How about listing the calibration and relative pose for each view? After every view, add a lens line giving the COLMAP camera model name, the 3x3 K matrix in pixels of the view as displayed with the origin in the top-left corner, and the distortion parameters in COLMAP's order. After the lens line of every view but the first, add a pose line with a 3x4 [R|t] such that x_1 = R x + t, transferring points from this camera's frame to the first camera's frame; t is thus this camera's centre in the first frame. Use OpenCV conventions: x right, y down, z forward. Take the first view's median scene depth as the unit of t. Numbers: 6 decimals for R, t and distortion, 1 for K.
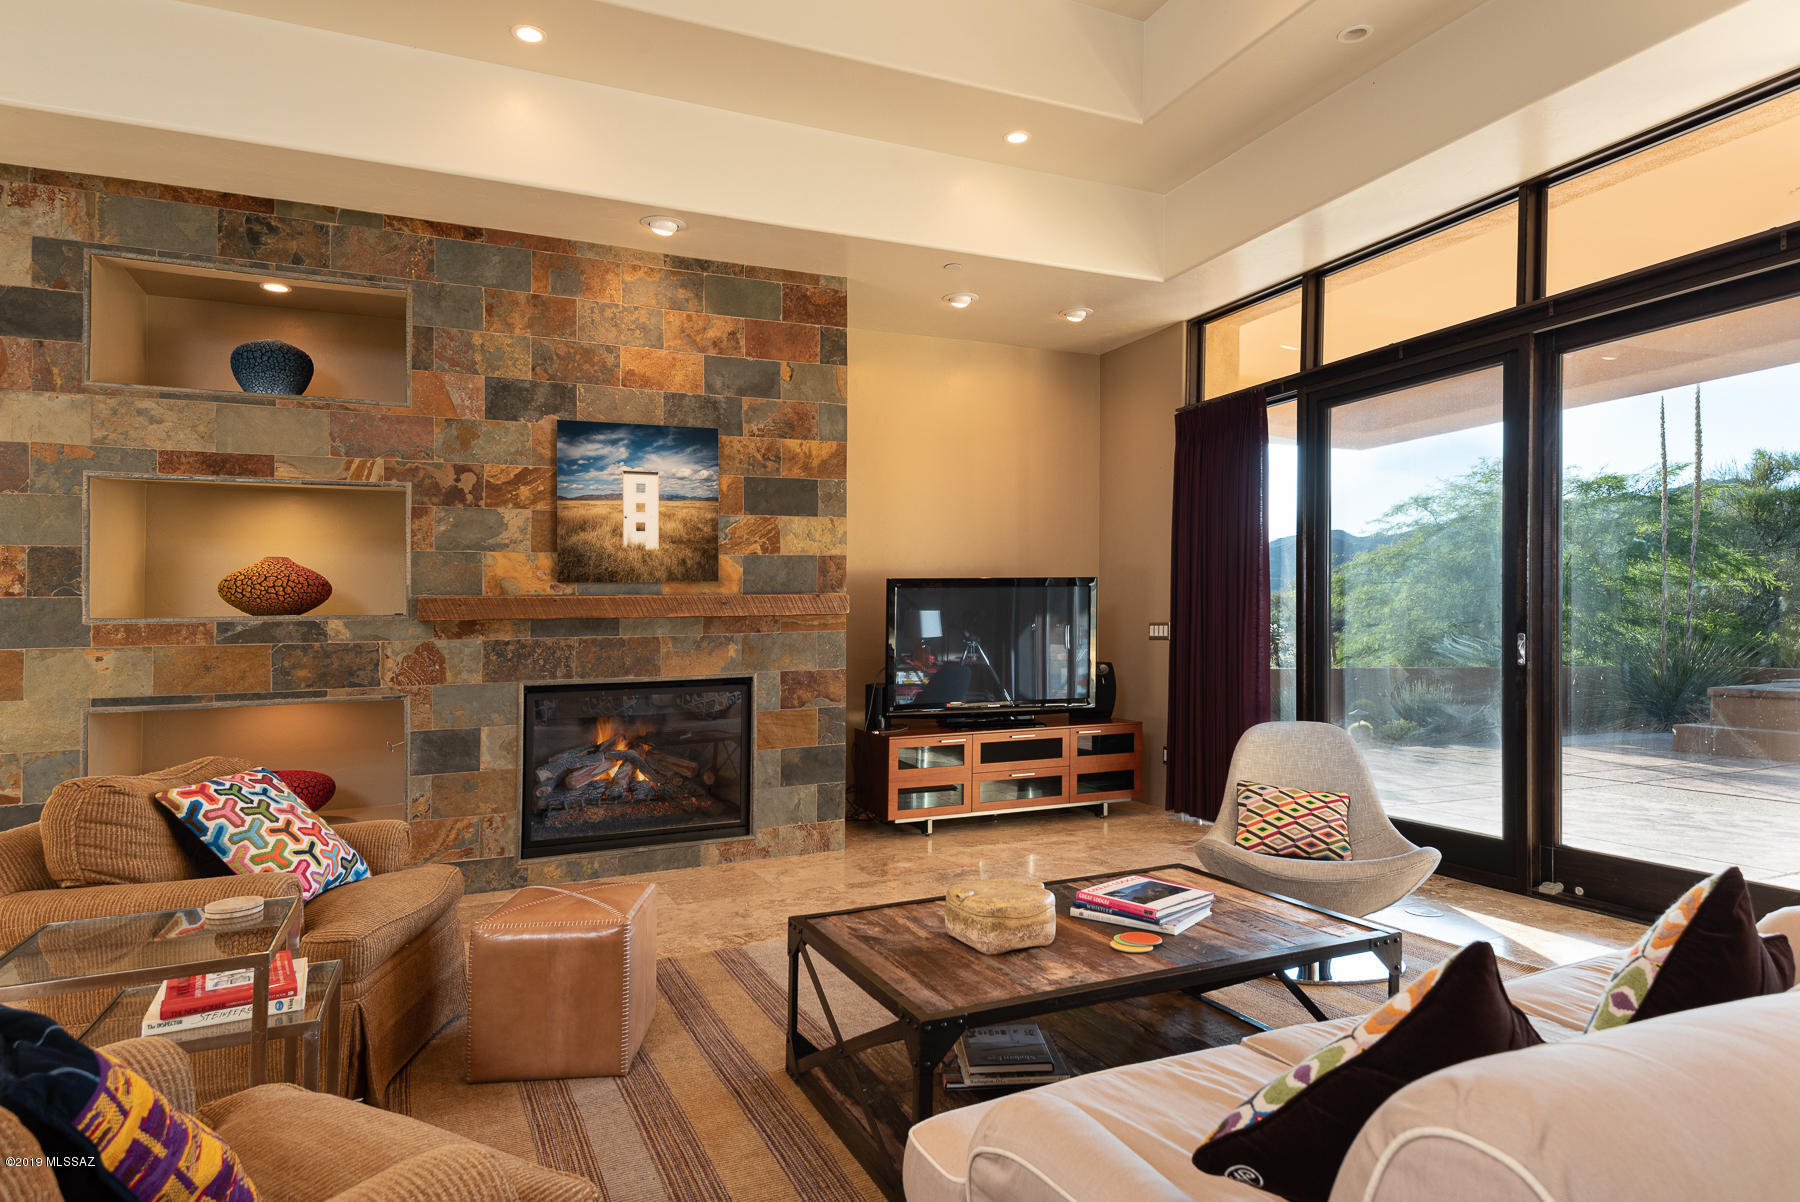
lens RADIAL K [[1010.6, 0, 902.1], [0, 1010.6, 671.7], [0, 0, 1]] dist [0.002511, -0.009039]
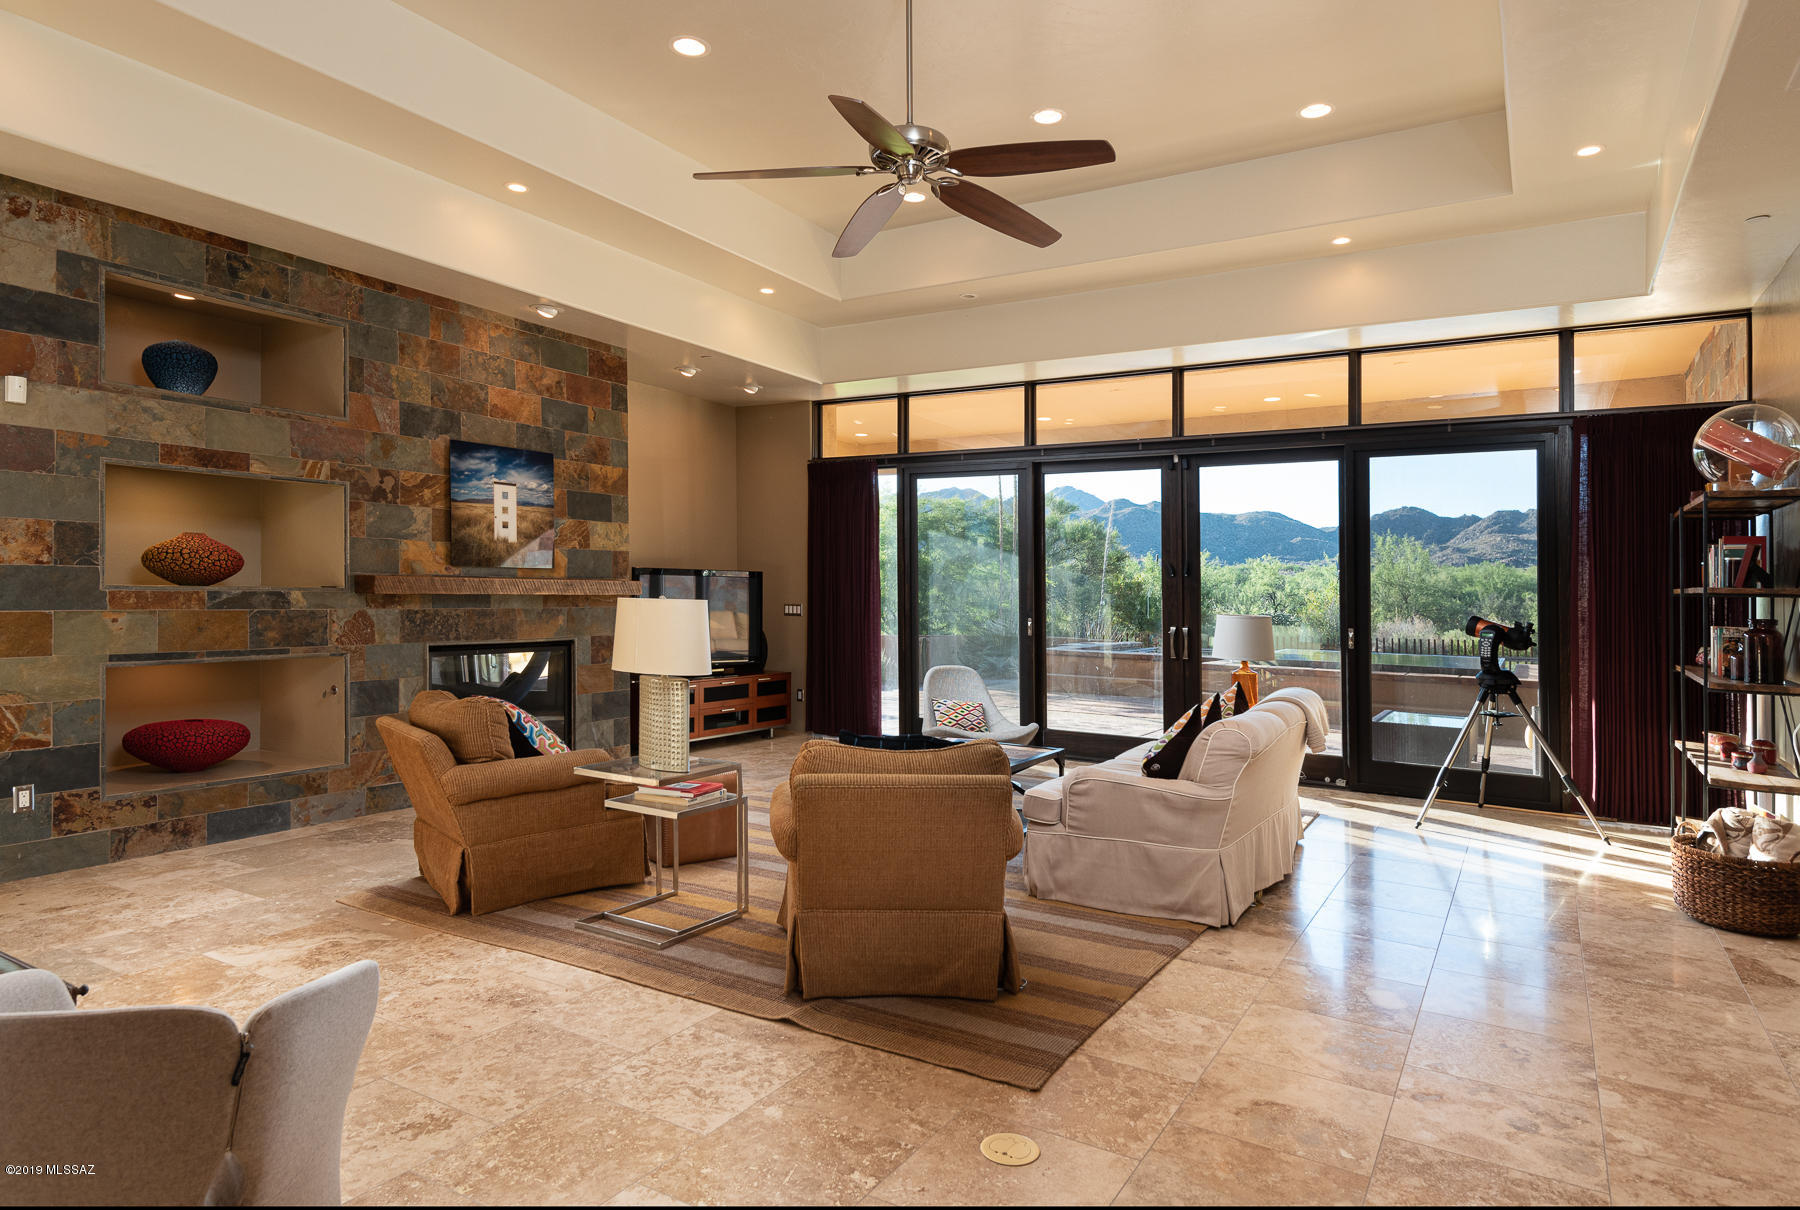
lens RADIAL K [[1053.5, 0, 900.0], [0, 1053.5, 605.0], [0, 0, 1]] dist [-0.063480, -0.000253]
pose [[0.817133, 0.023187, 0.575983, -0.642977], [-0.004103, 0.999399, -0.034411, 0.005292], [-0.576435, 0.025755, 0.816737, -0.415418]]
